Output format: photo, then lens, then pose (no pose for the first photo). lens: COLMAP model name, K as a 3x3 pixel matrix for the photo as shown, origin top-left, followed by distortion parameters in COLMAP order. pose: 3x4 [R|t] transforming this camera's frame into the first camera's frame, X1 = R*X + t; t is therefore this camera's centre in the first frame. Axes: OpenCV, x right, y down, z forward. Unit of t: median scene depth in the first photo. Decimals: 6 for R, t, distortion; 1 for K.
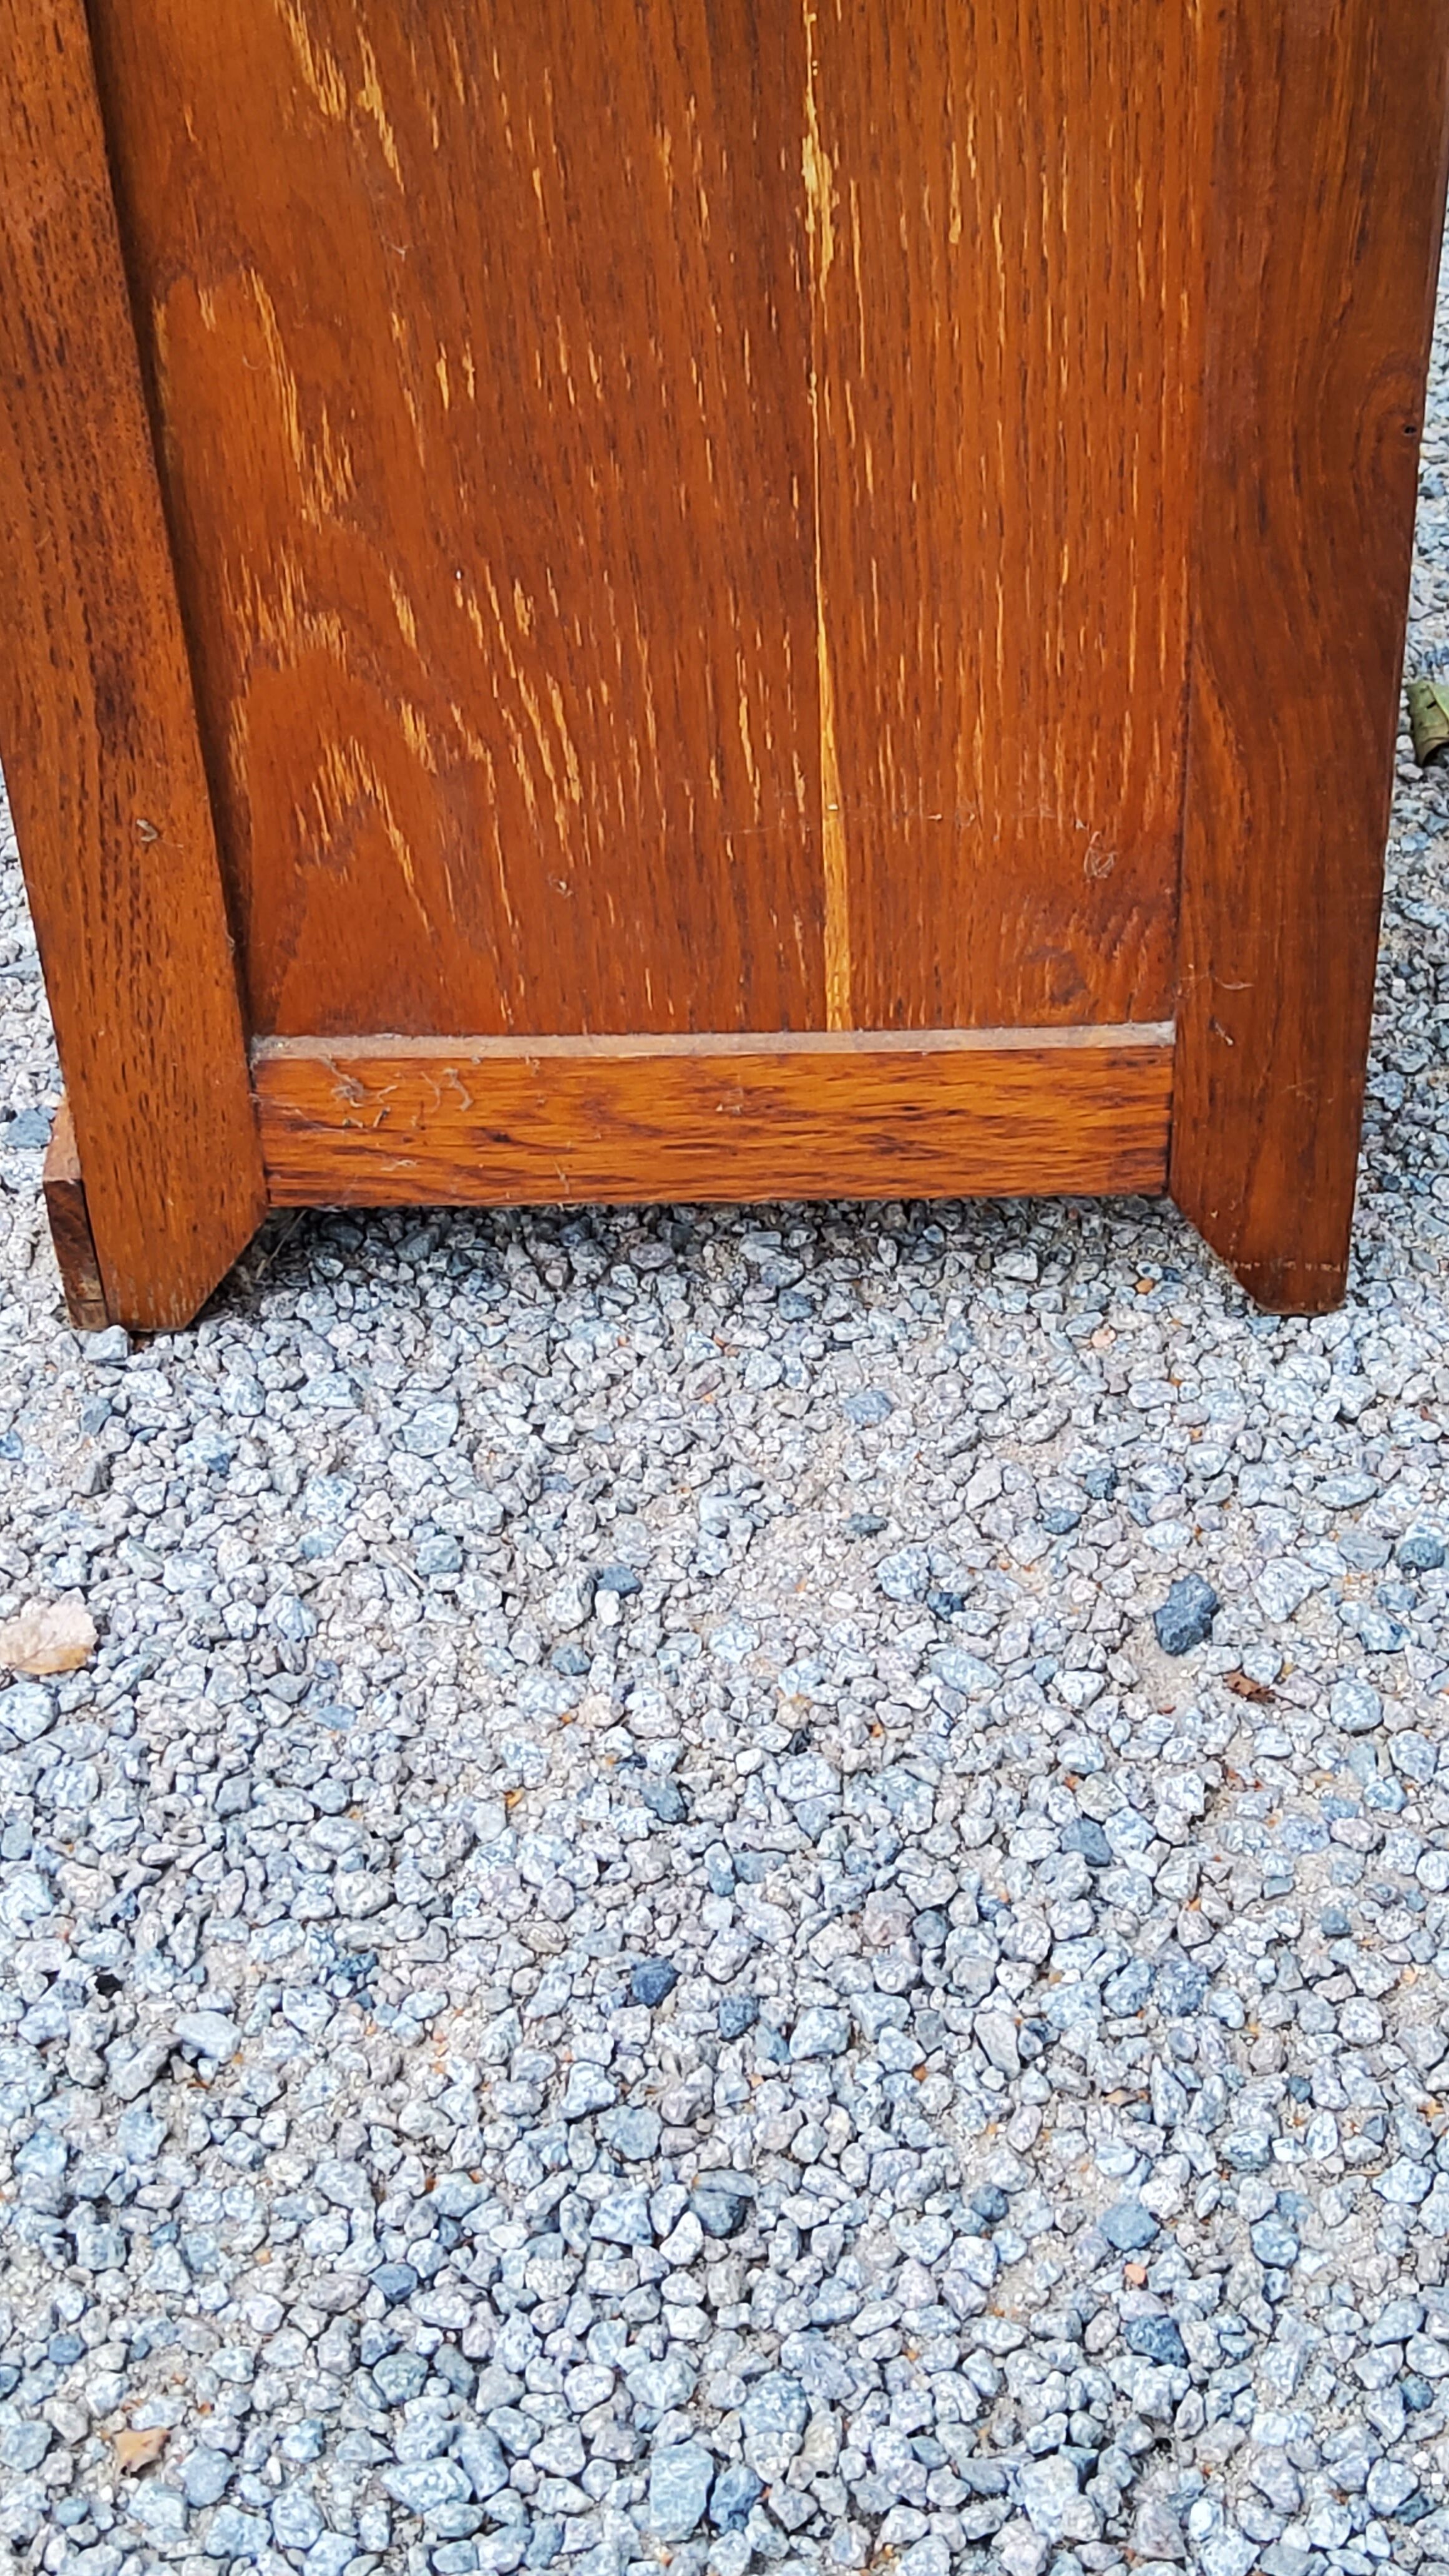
lens RADIAL K [[3760.2, 0, 747.2], [0, 3760.2, 1291.6], [0, 0, 1]] dist [0.105022, 0.000000]
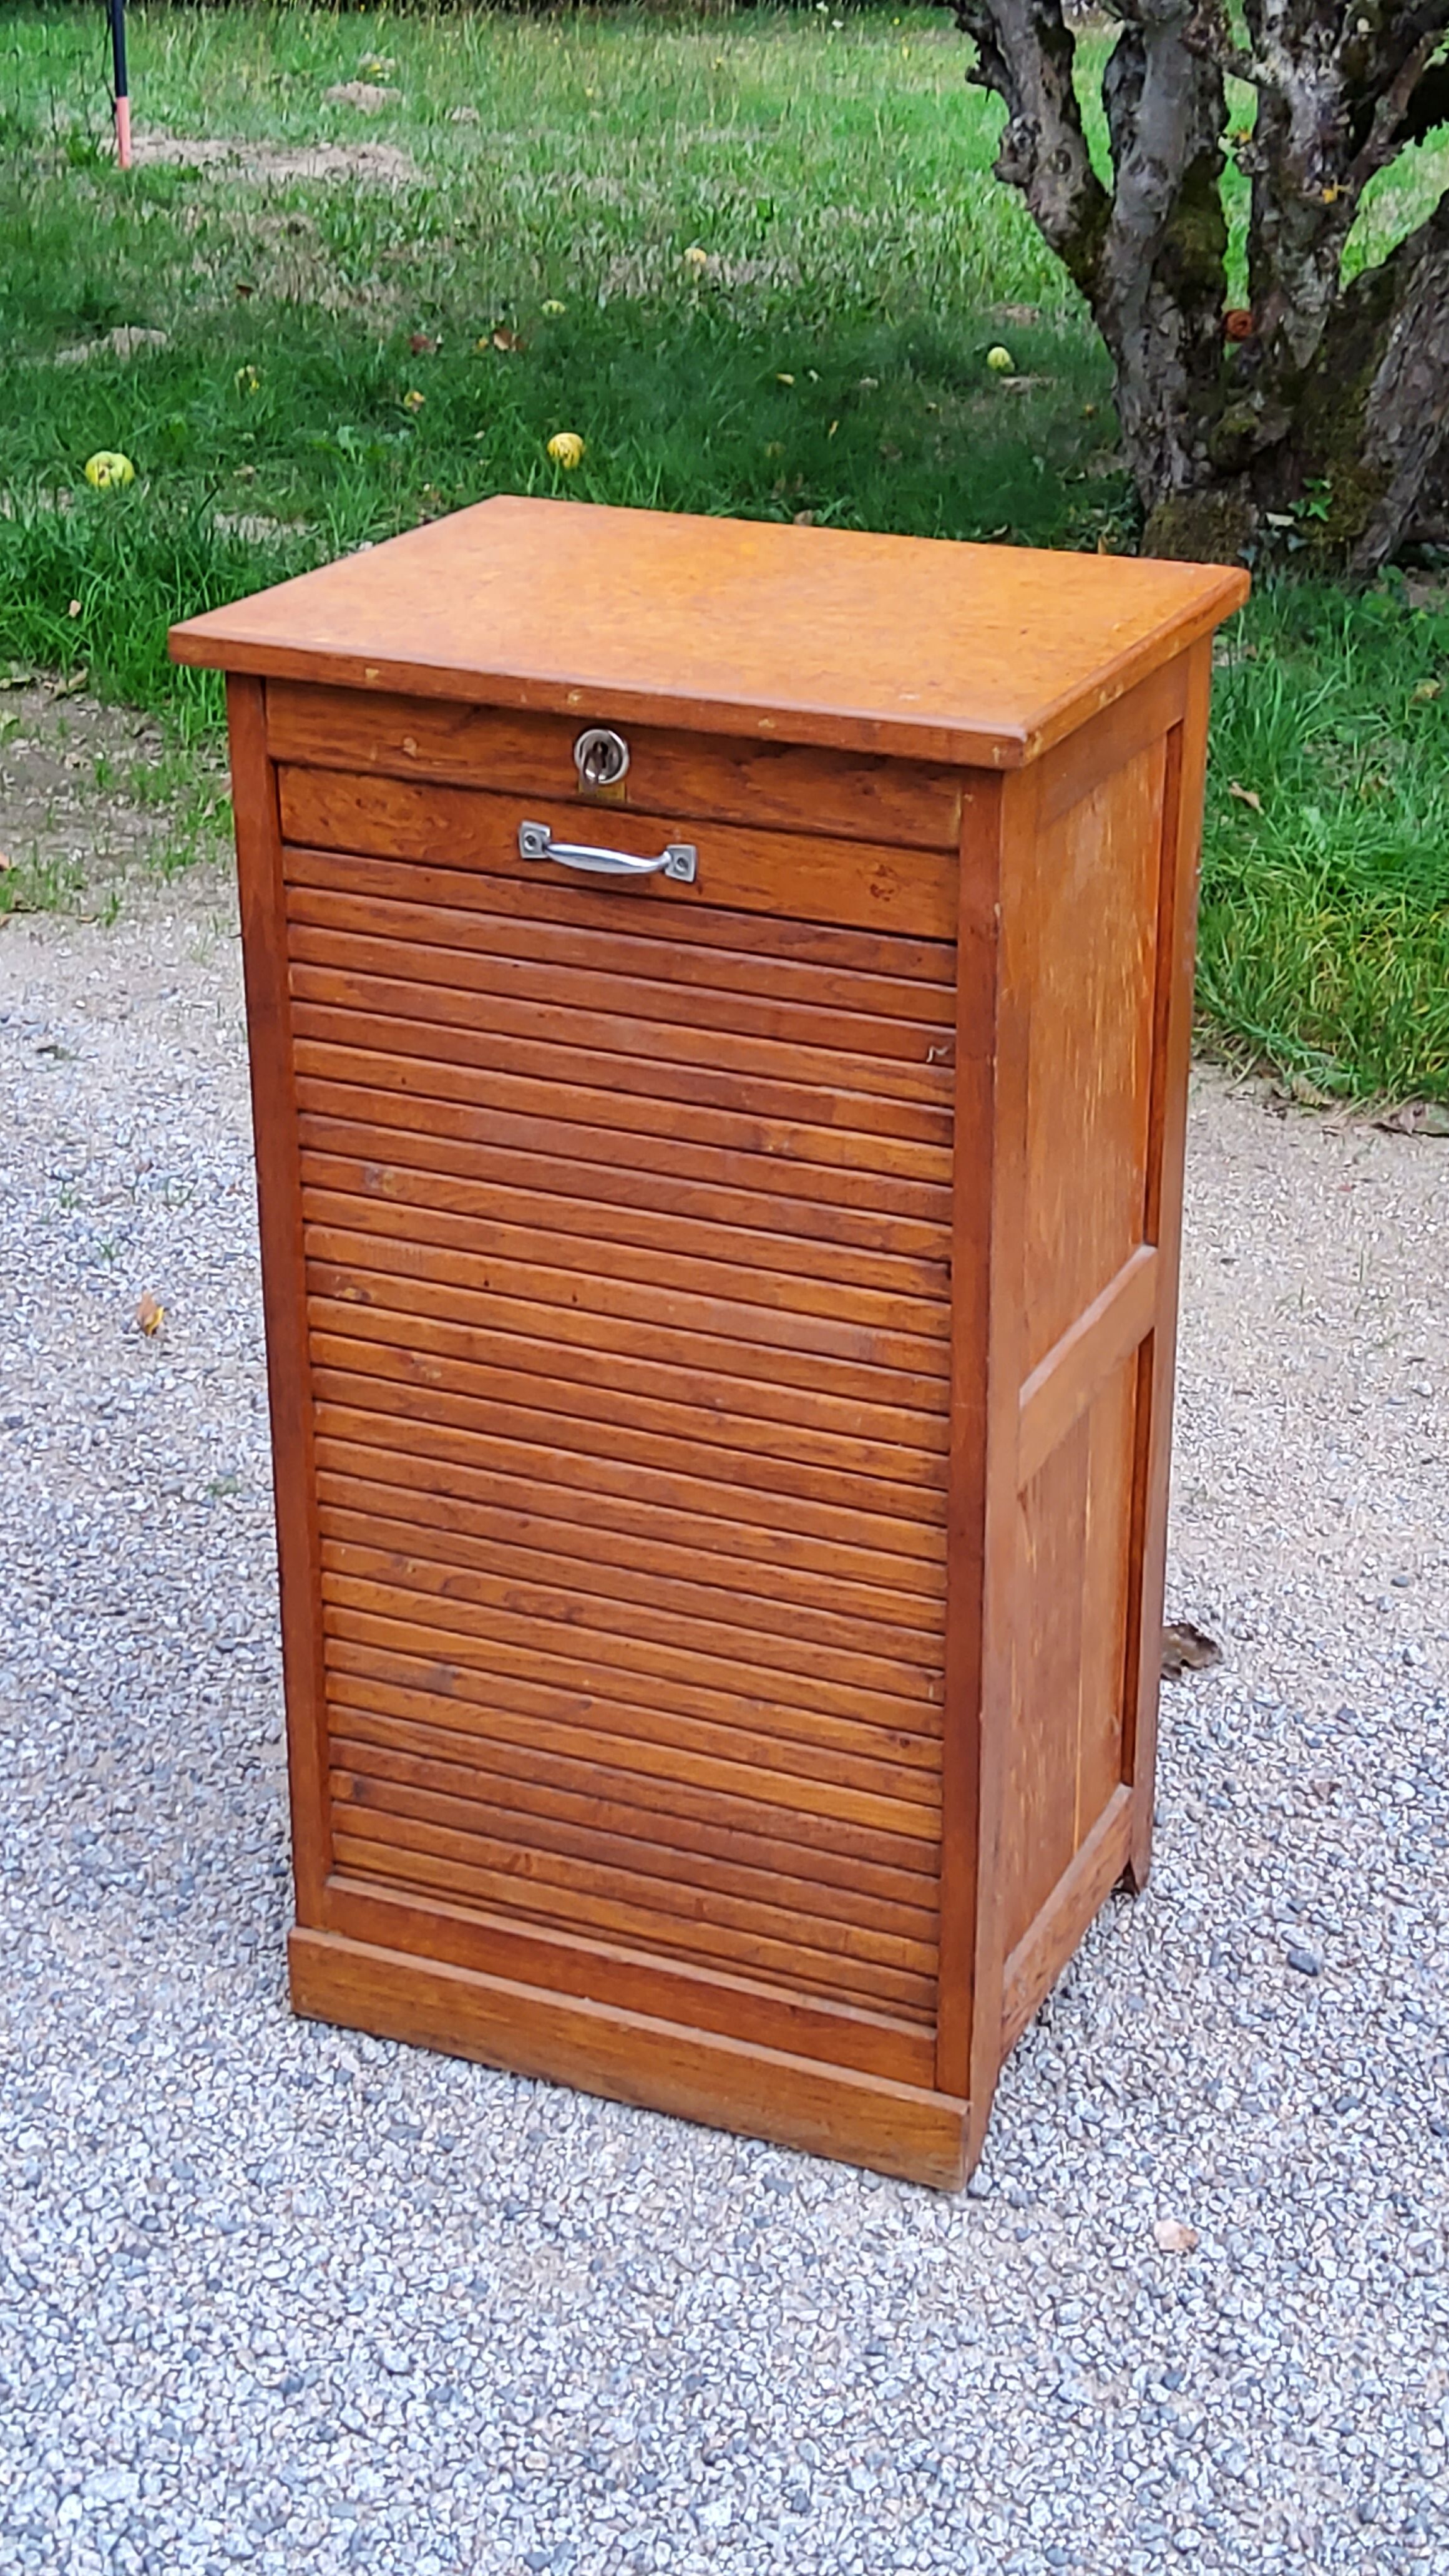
lens RADIAL K [[3760.2, 0, 722.7], [0, 3760.2, 1259.9], [0, 0, 1]] dist [0.105022, 0.000000]
pose [[0.385635, -0.332652, 0.860598, -1.955096], [0.587810, 0.807529, 0.048741, -0.613208], [-0.711172, 0.487072, 0.506948, -0.188901]]
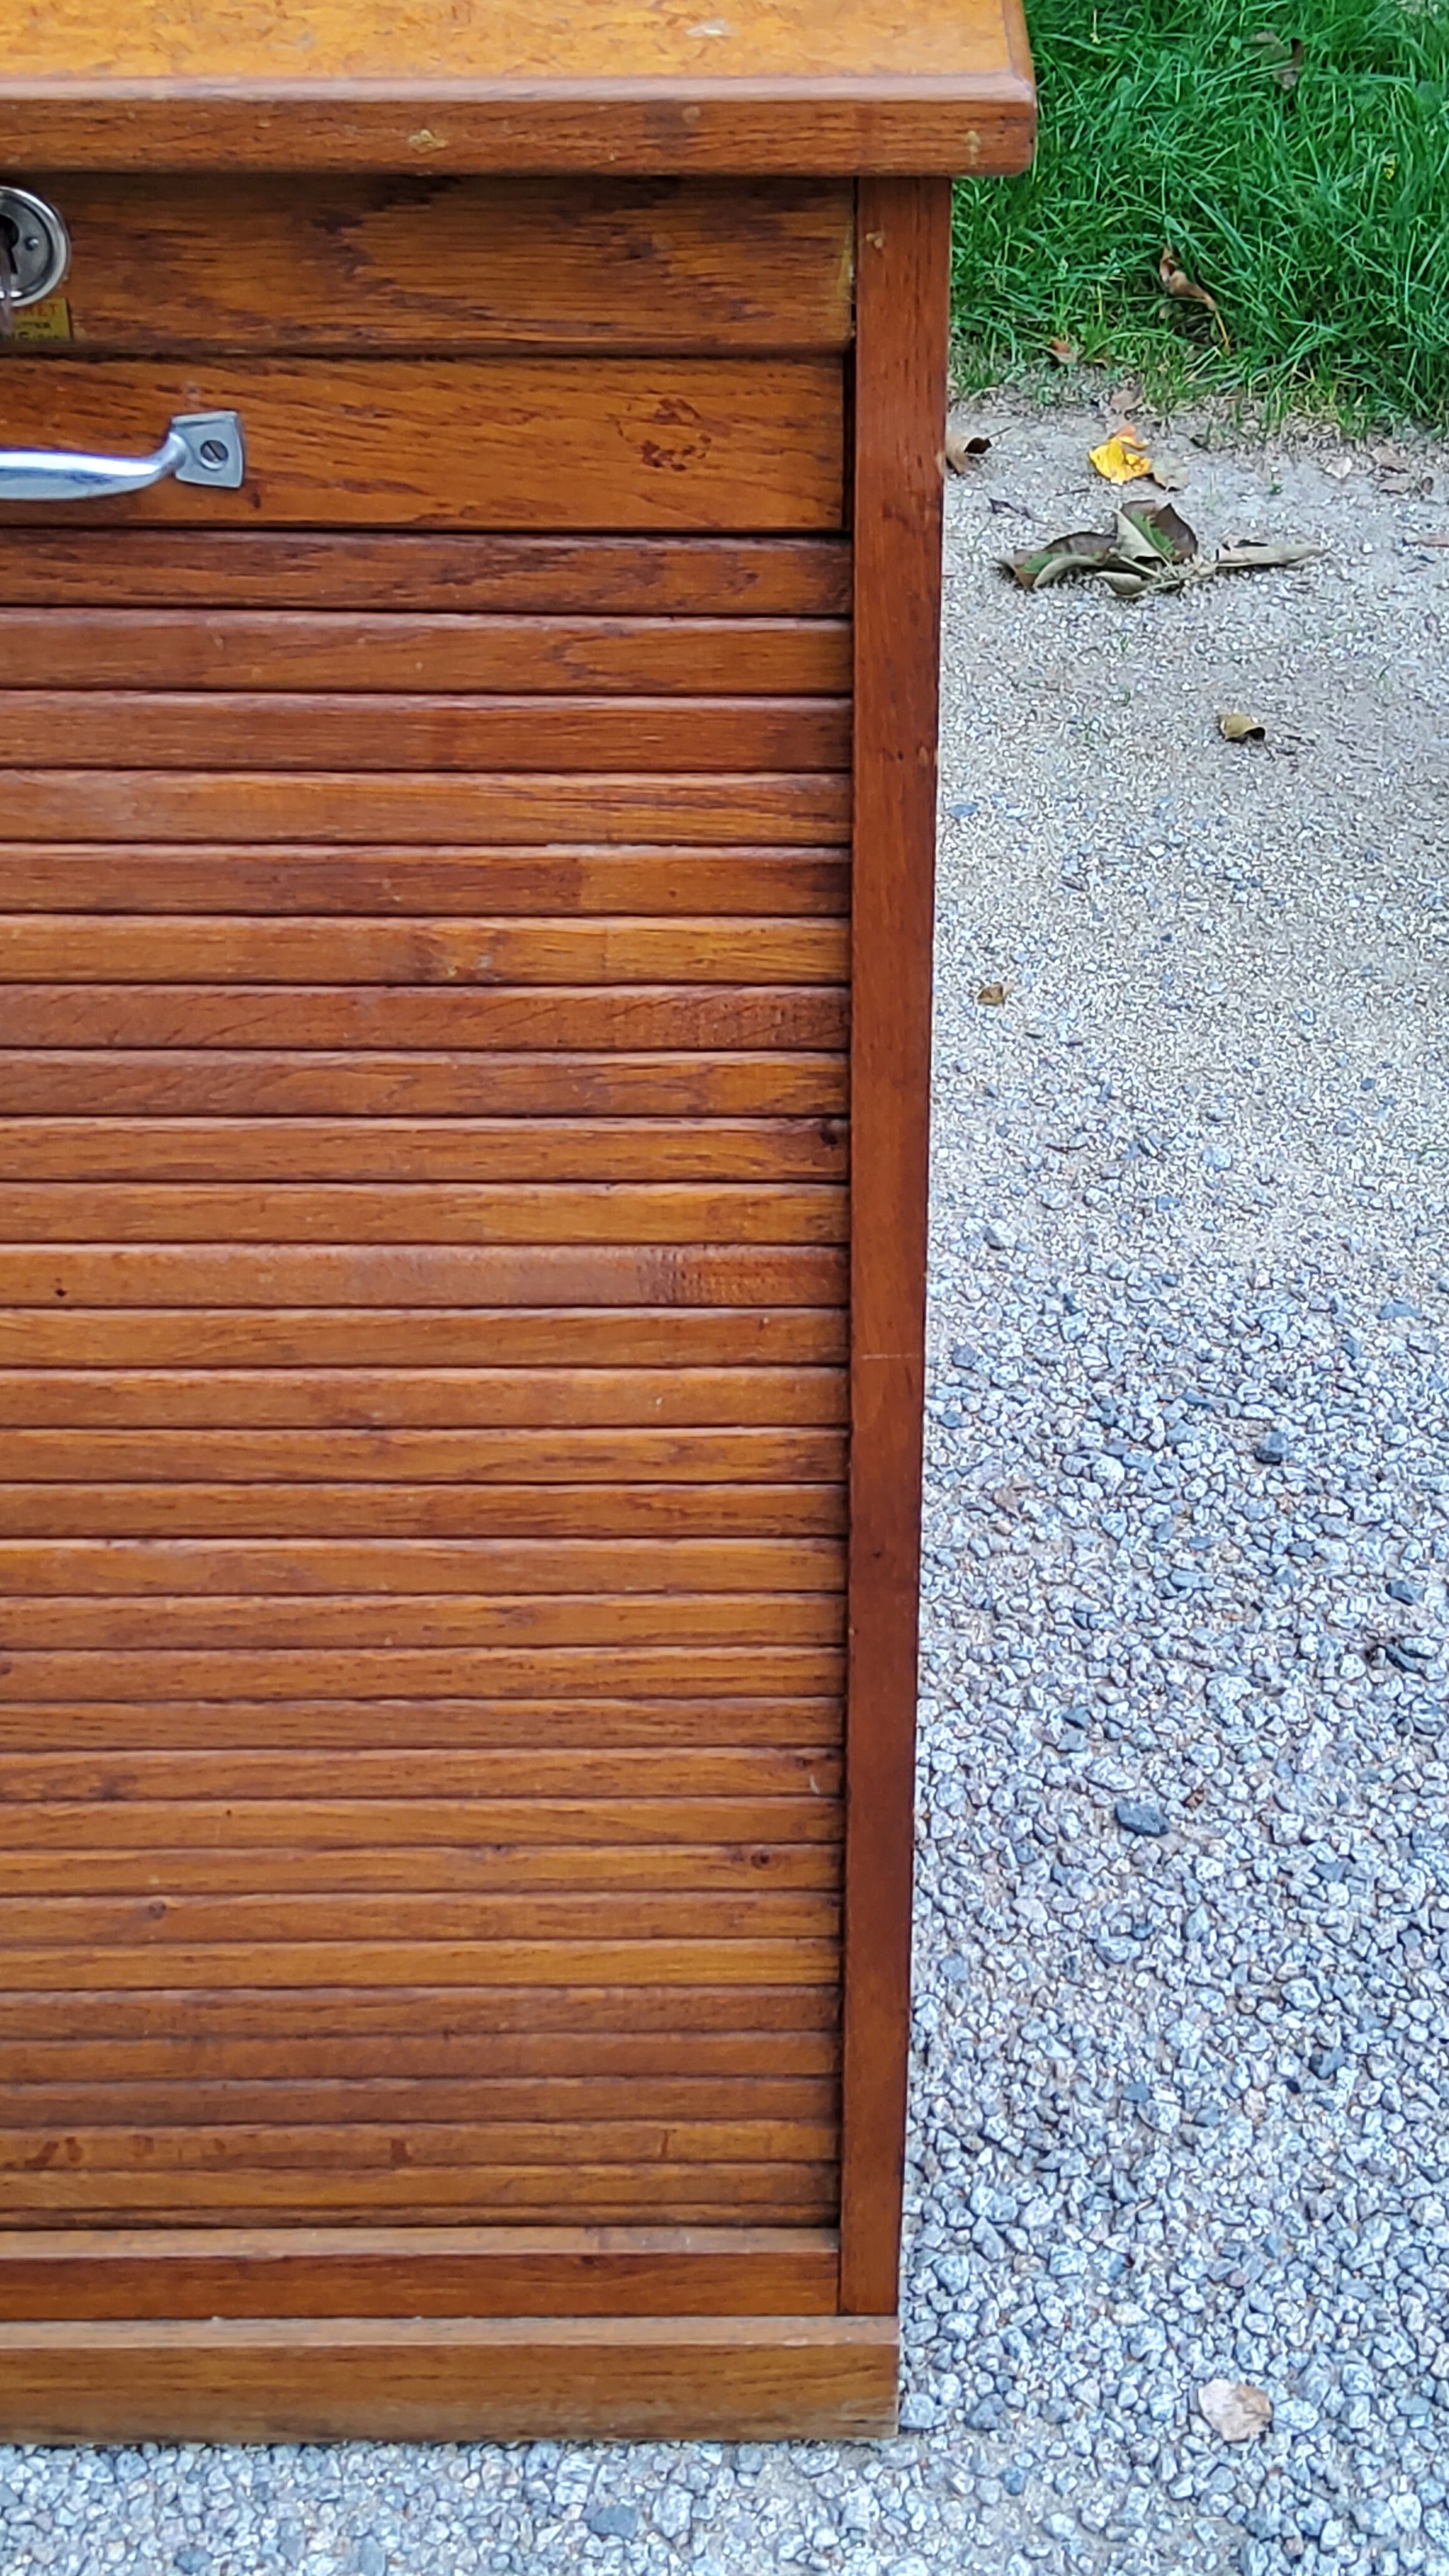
lens RADIAL K [[3760.2, 0, 731.1], [0, 3760.2, 1269.4], [0, 0, 1]] dist [0.105022, 0.000000]
pose [[-0.017786, -0.579403, 0.814847, -1.073883], [0.653460, 0.610096, 0.448077, -0.908096], [-0.756752, 0.540440, 0.367765, 0.394465]]
